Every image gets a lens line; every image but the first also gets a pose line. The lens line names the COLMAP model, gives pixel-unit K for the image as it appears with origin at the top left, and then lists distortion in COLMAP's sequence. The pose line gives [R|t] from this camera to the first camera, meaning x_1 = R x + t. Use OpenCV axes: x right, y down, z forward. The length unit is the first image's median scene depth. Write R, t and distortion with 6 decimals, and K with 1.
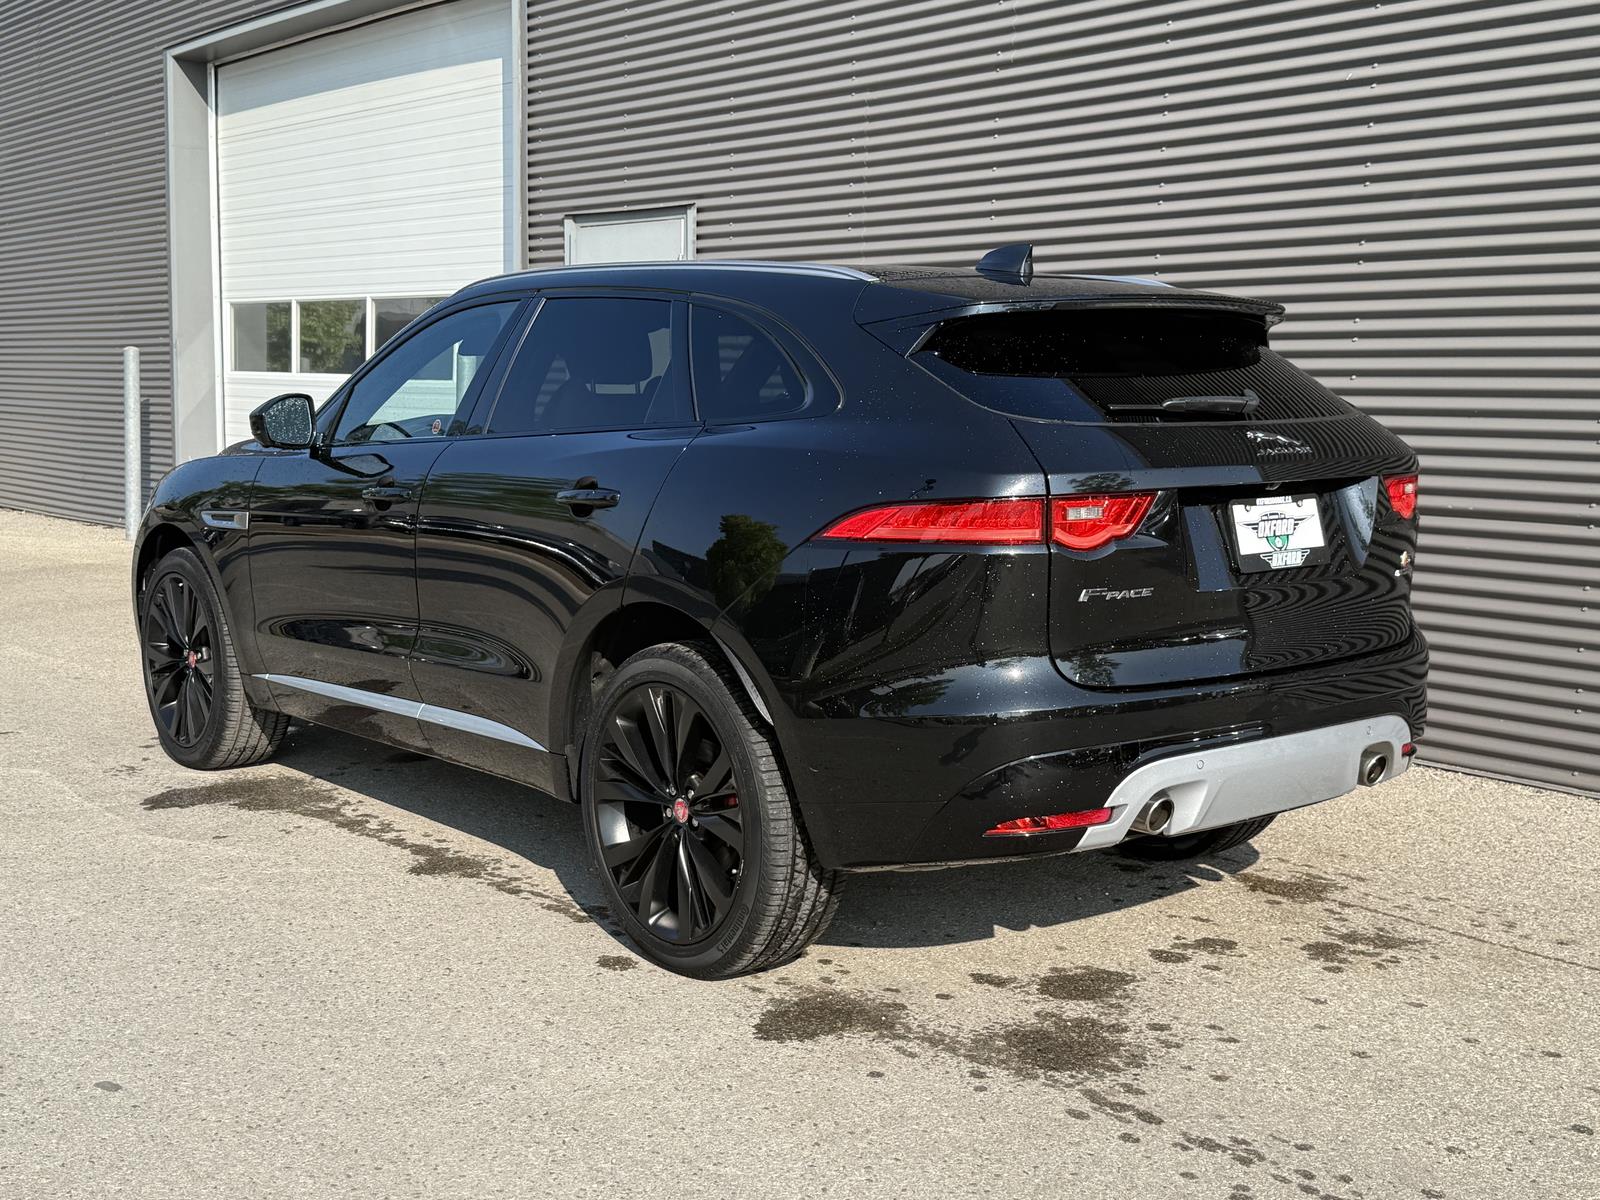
lens RADIAL K [[1913.0, 0, 800.0], [0, 1913.0, 600.0], [0, 0, 1]] dist [0.193393, -0.444633]
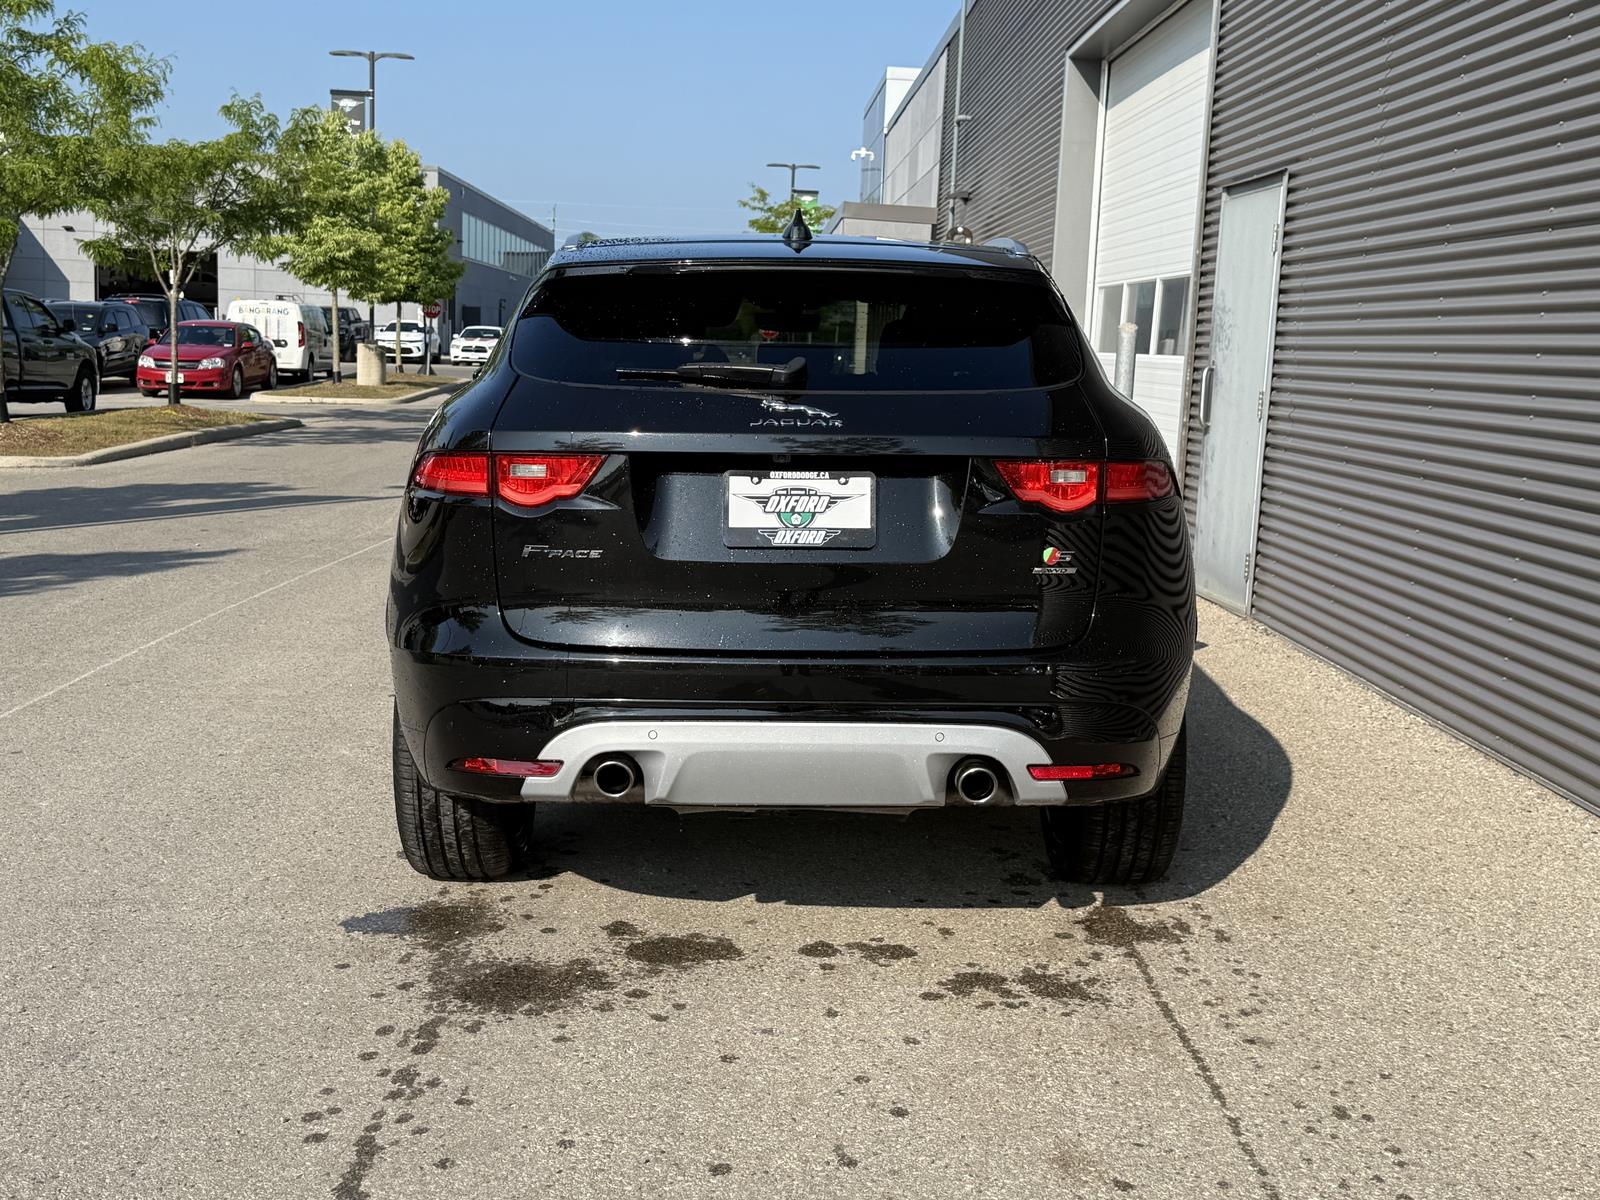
lens RADIAL K [[1913.0, 0, 800.0], [0, 1913.0, 600.0], [0, 0, 1]] dist [0.193393, -0.444633]
pose [[0.772563, 0.093926, -0.627953, 0.836766], [-0.089951, 0.995214, 0.038194, -0.026277], [0.628535, 0.026978, 0.777314, 0.269964]]
